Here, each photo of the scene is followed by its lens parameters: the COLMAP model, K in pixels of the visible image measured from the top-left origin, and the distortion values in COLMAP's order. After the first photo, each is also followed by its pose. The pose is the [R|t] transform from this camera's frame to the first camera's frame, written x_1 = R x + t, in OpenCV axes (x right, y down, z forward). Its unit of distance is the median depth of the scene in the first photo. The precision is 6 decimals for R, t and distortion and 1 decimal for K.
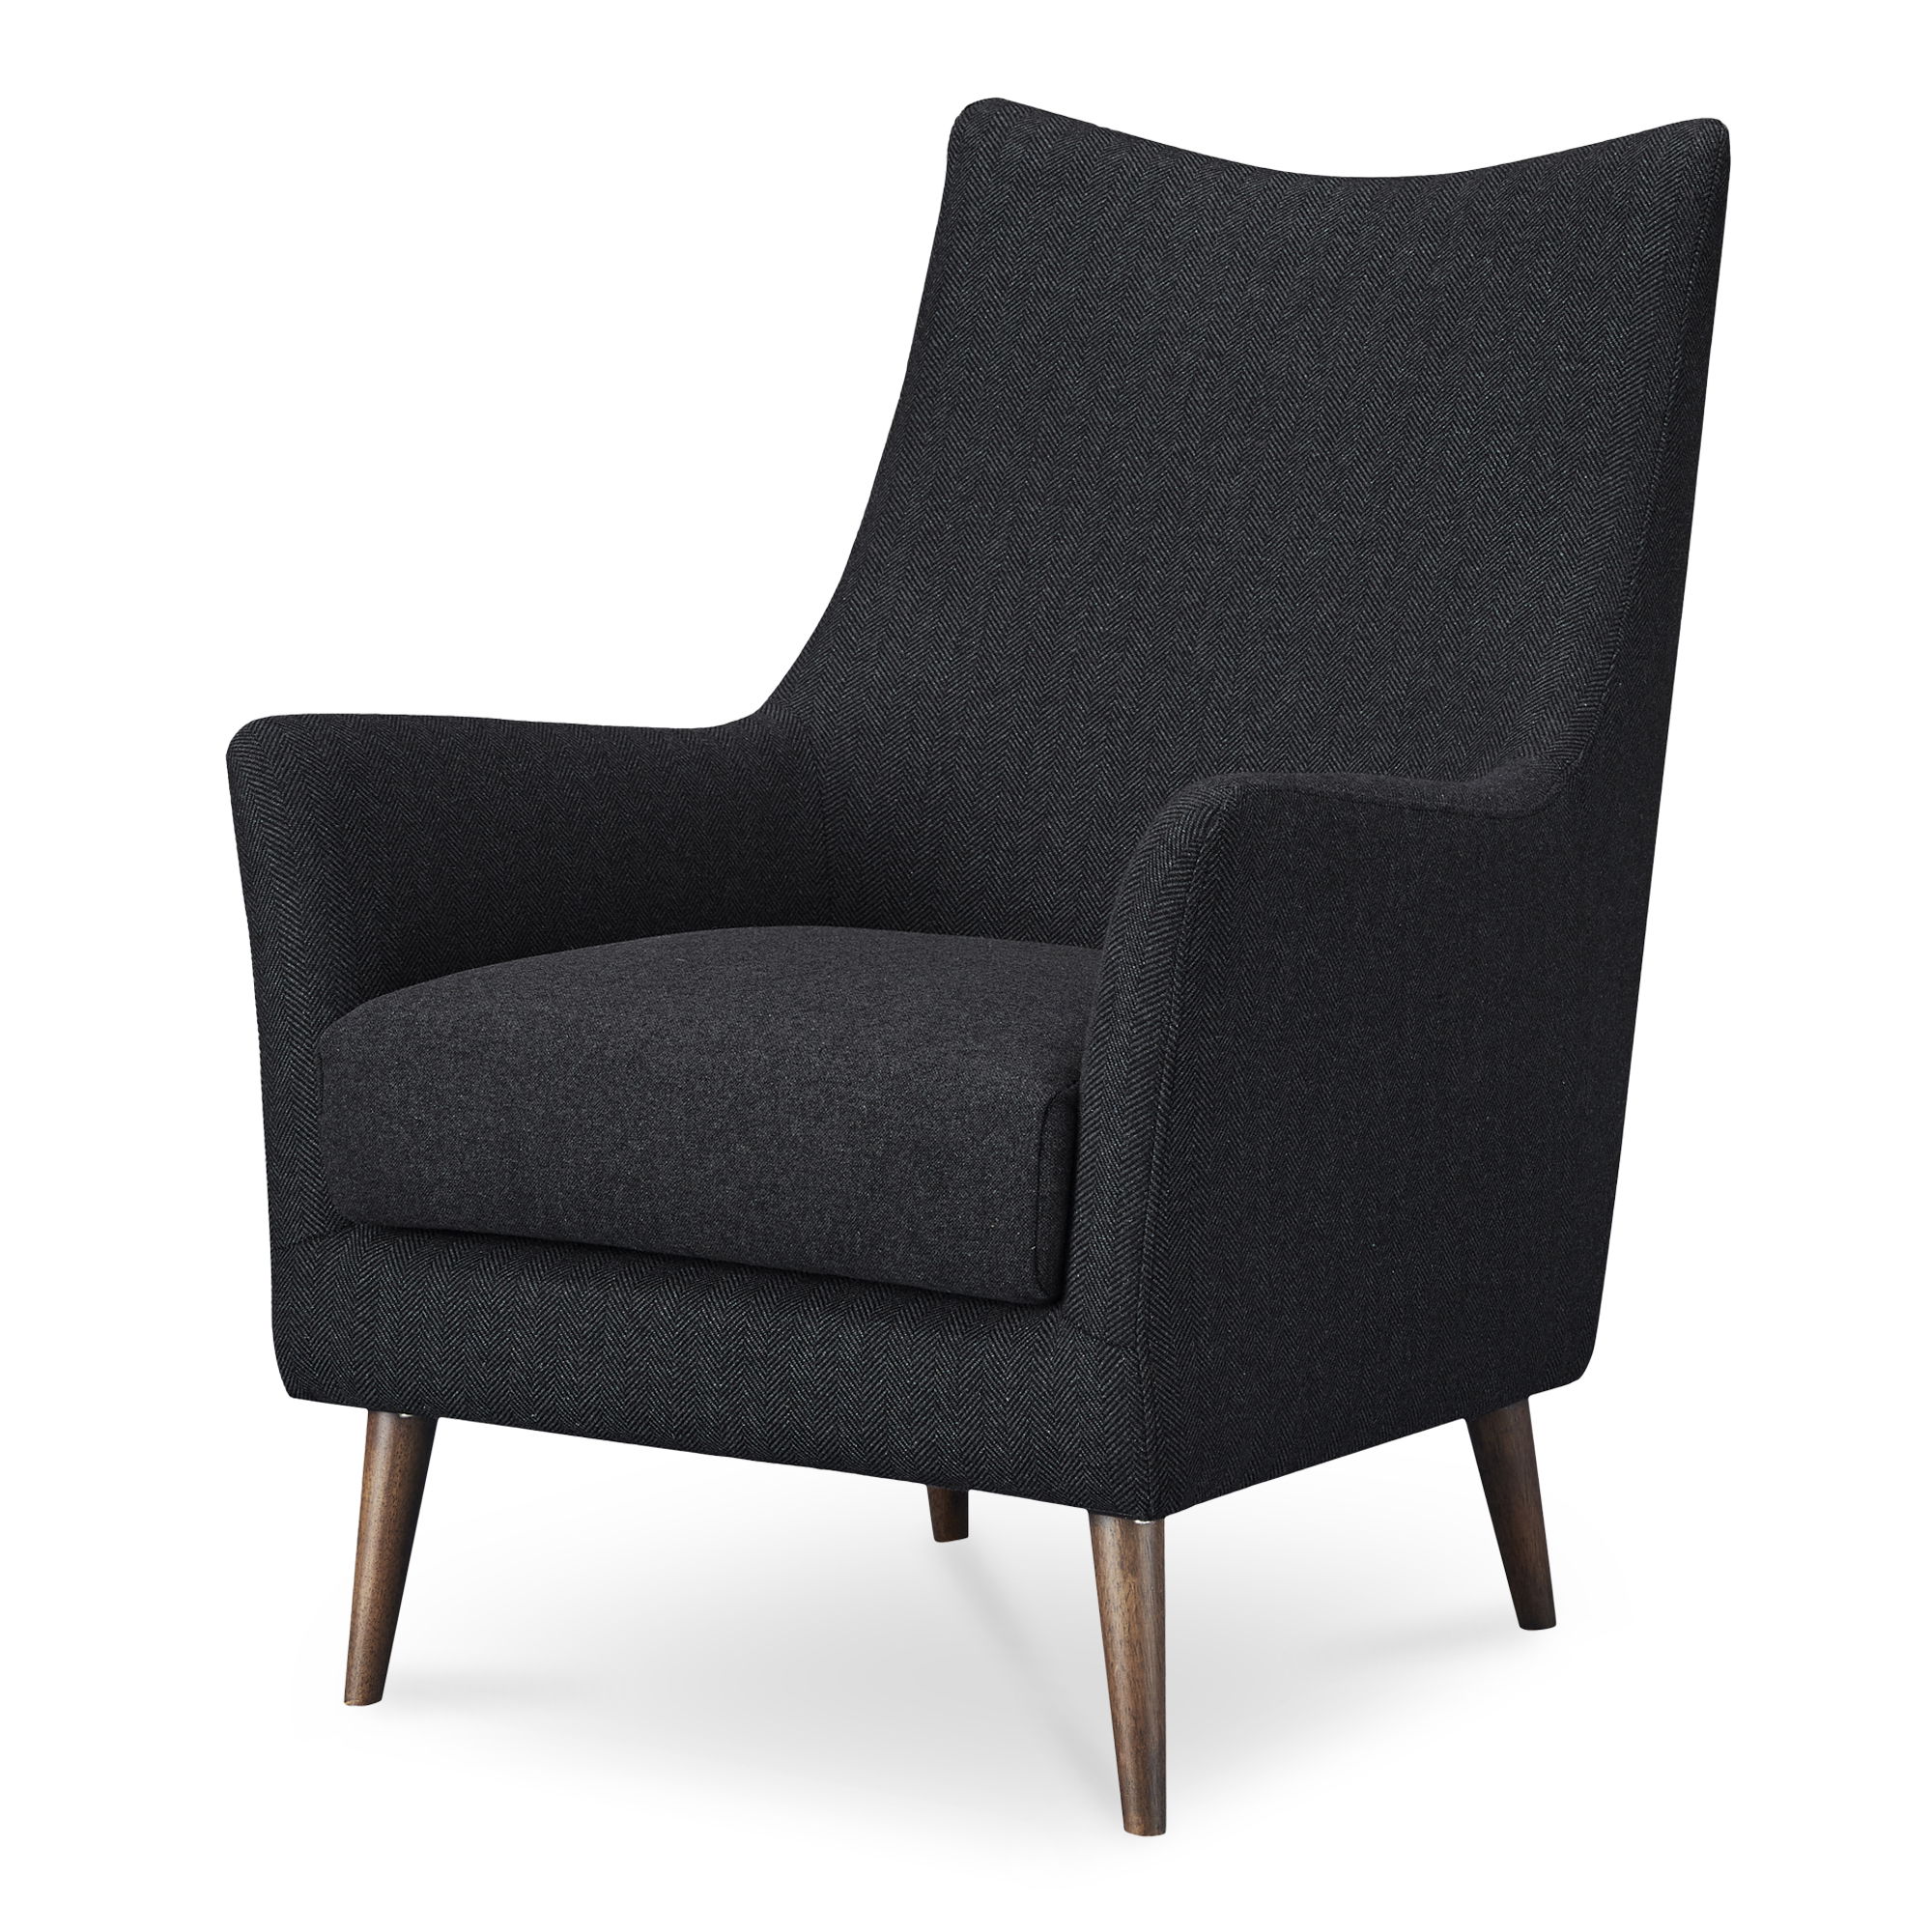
lens RADIAL K [[6490.7, 0, 966.0], [0, 6490.7, 966.0], [0, 0, 1]] dist [-0.062492, 0.633300]
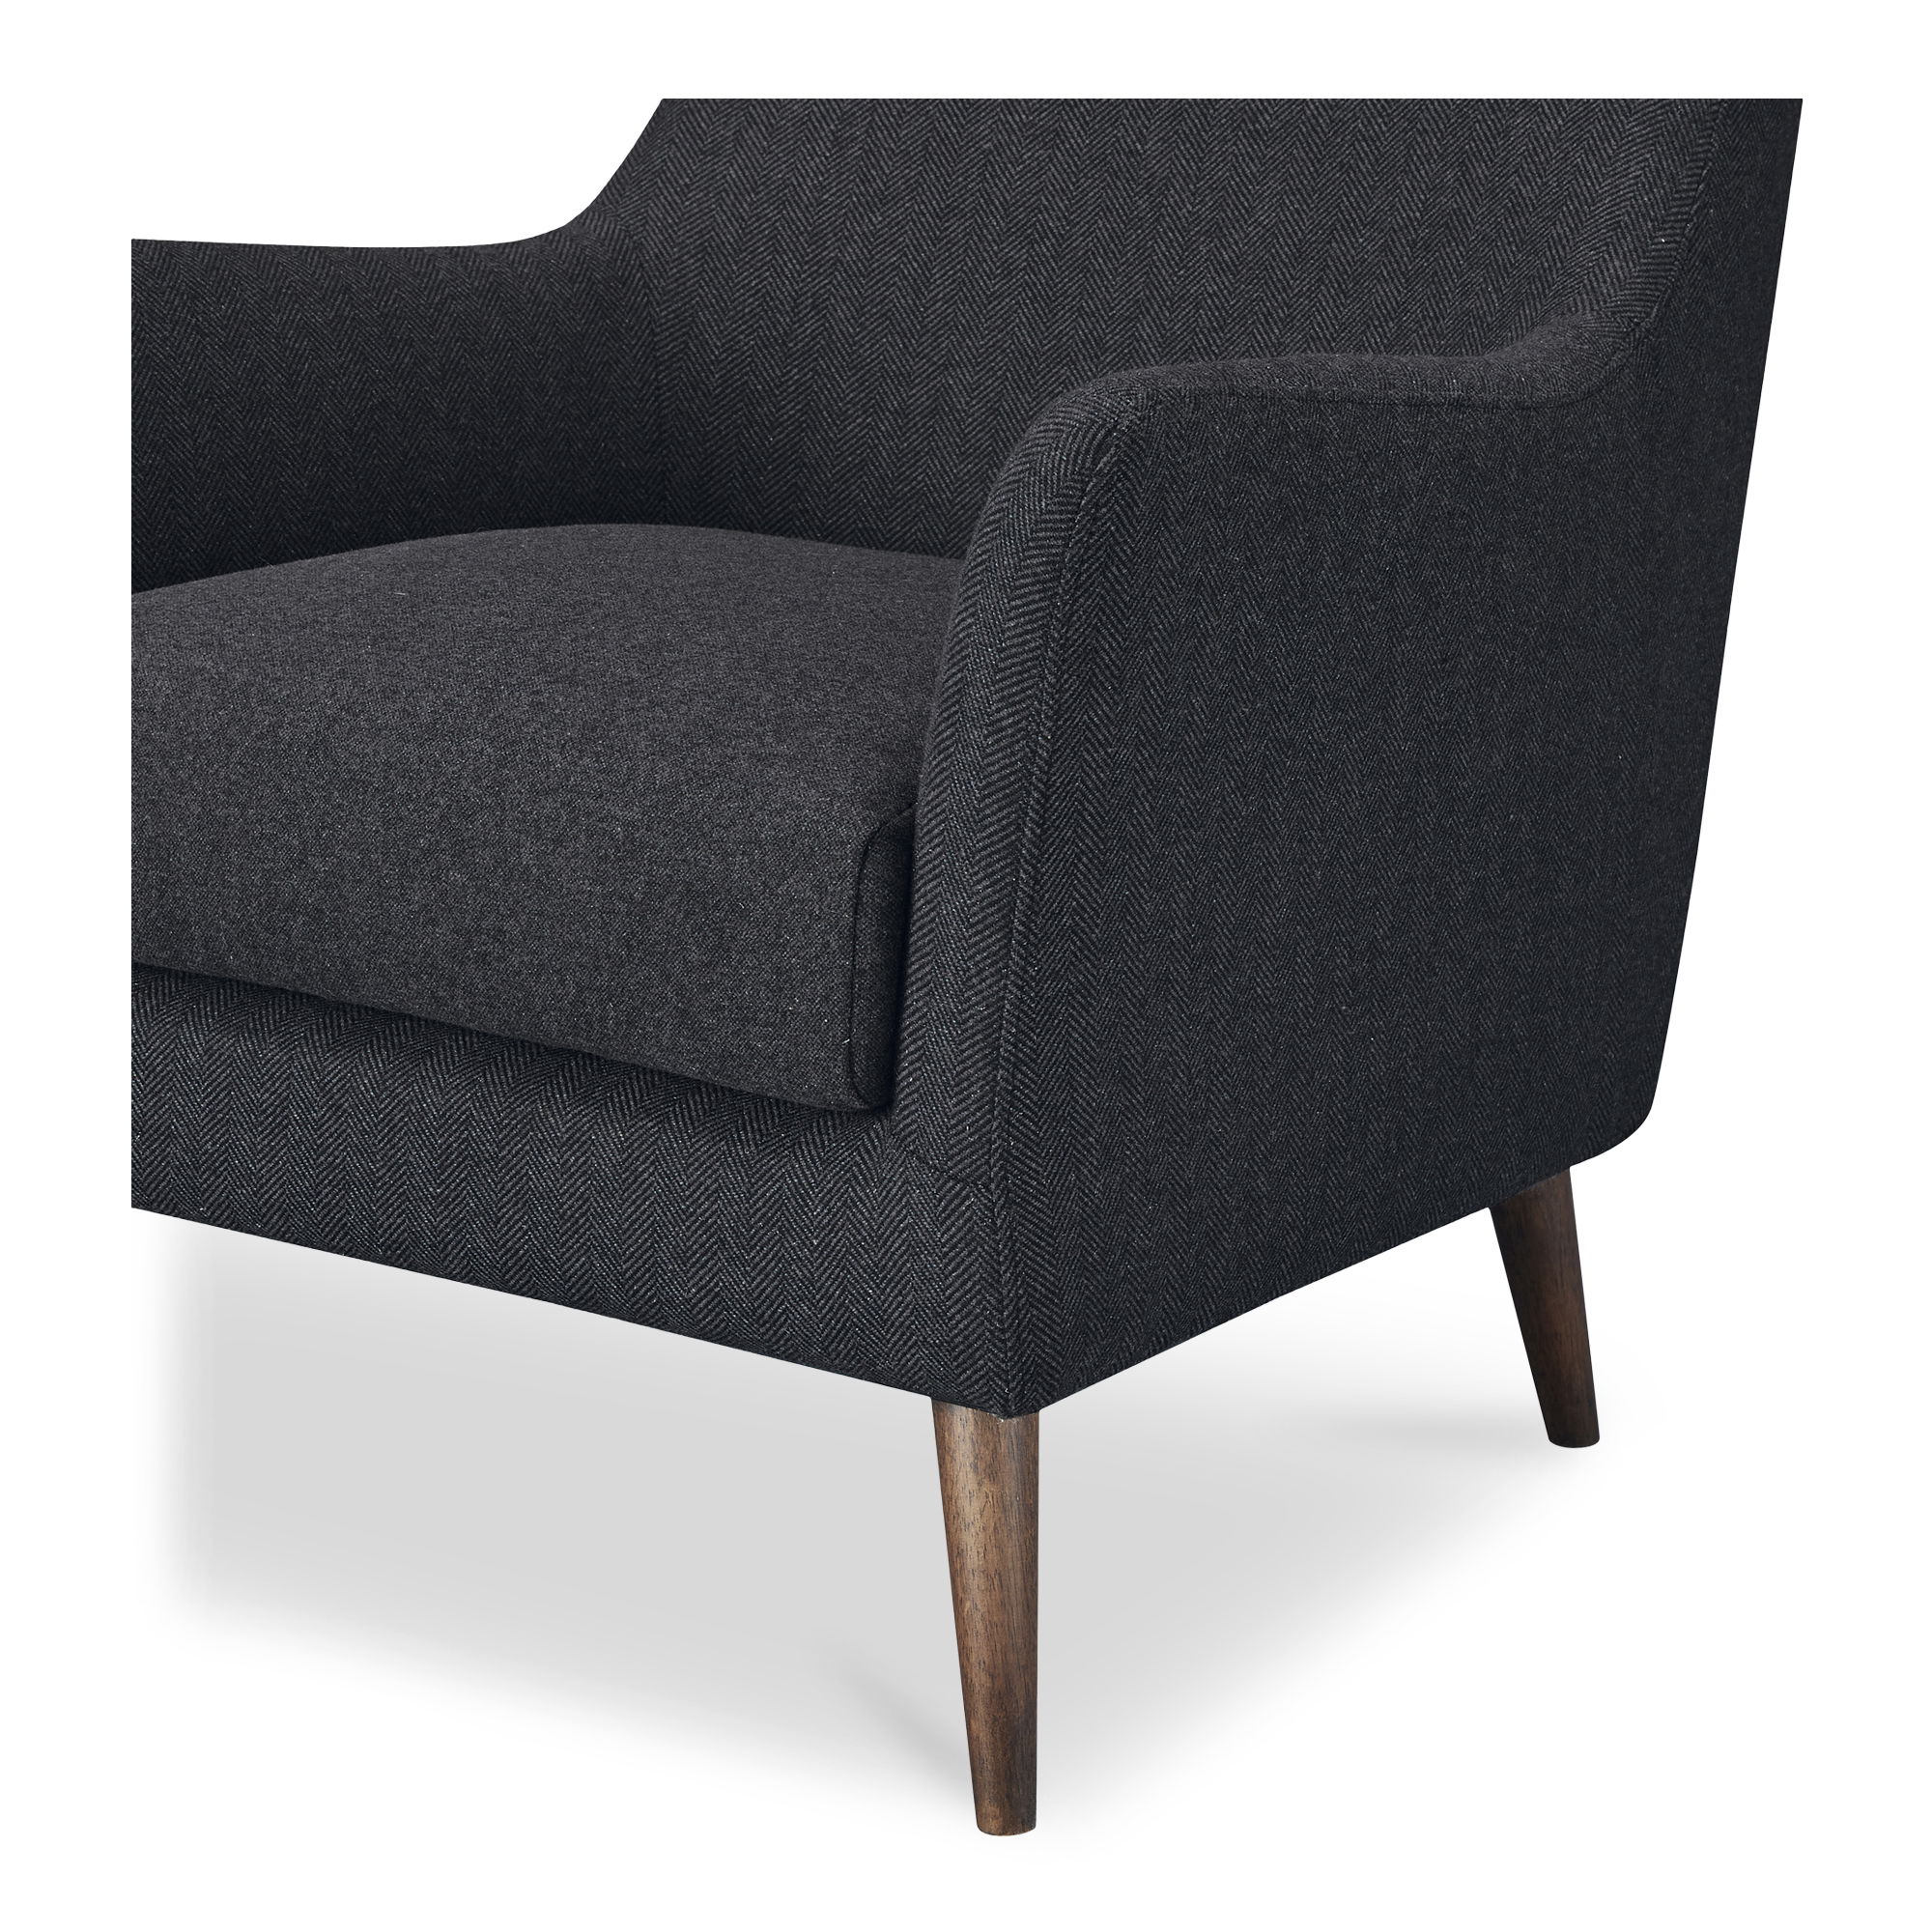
lens RADIAL K [[5827.5, 0, 853.5], [0, 5827.5, 963.6], [0, 0, 1]] dist [0.077429, -1.857479]
pose [[0.998691, 0.014968, -0.048905, 0.041098], [-0.009208, 0.993211, 0.115959, -0.037690], [0.050308, -0.115357, 0.992049, 0.363762]]
